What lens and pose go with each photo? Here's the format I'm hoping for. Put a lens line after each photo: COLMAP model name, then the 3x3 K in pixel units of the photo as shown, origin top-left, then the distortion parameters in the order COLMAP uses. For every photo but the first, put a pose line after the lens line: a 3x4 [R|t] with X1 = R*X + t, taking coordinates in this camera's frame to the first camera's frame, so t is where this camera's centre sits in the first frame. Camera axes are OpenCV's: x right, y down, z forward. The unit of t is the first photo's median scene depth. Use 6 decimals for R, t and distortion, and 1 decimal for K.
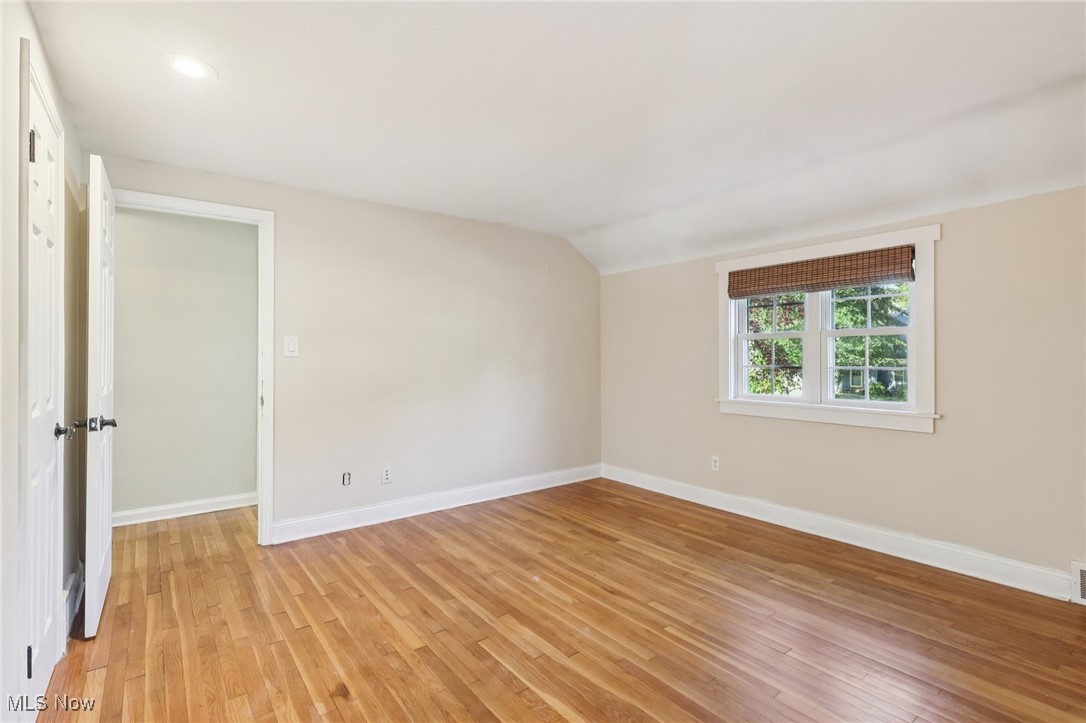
lens RADIAL K [[505.2, 0, 544.3], [0, 505.2, 355.3], [0, 0, 1]] dist [-0.003930, 0.001514]
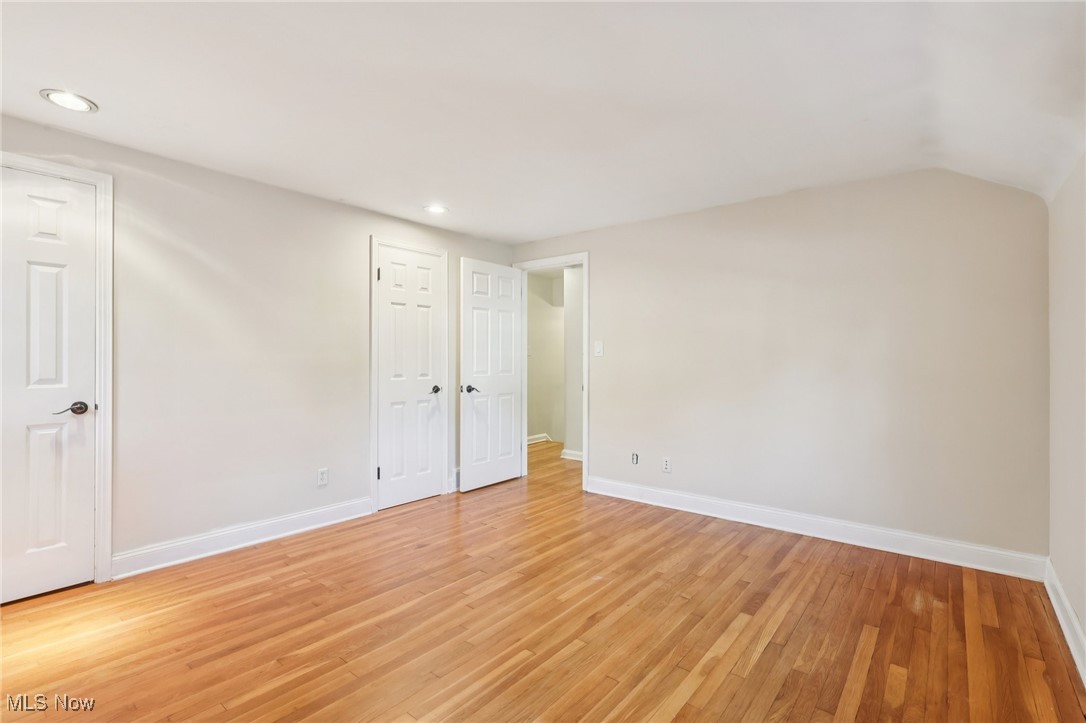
lens RADIAL K [[505.2, 0, 544.4], [0, 505.2, 361.1], [0, 0, 1]] dist [-0.003930, 0.001514]
pose [[0.230462, 0.008846, -0.973041, 0.800059], [0.000518, 0.999957, 0.009213, 0.003284], [0.973081, -0.002627, 0.230448, 0.576652]]
